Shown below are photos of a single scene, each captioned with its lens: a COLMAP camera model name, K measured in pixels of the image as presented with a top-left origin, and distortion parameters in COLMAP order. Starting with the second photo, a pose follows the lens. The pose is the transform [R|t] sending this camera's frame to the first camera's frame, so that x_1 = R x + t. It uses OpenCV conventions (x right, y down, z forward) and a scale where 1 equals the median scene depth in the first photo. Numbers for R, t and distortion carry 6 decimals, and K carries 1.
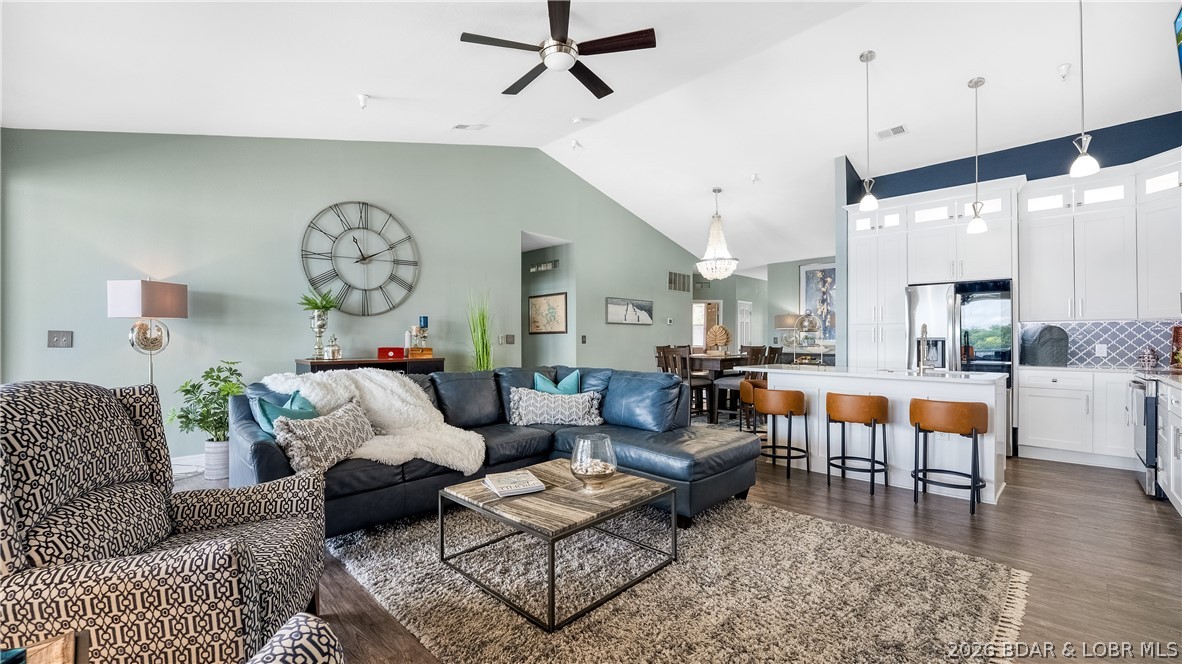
lens RADIAL K [[483.2, 0, 591.0], [0, 483.2, 332.0], [0, 0, 1]] dist [0.000188, 0.000285]
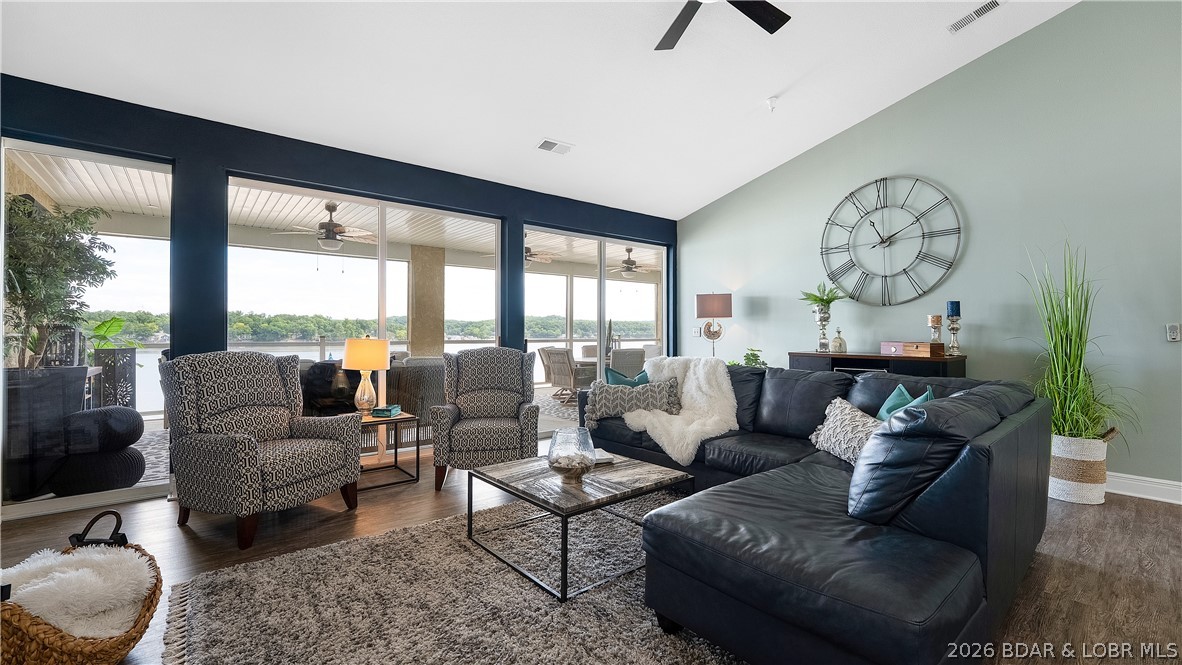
lens RADIAL K [[483.2, 0, 591.0], [0, 483.2, 332.5], [0, 0, 1]] dist [0.000188, 0.000285]
pose [[-0.115374, 0.001066, -0.993322, 0.457279], [0.012096, 0.999927, -0.000332, 0.009239], [0.993248, -0.012054, -0.115379, 0.541283]]
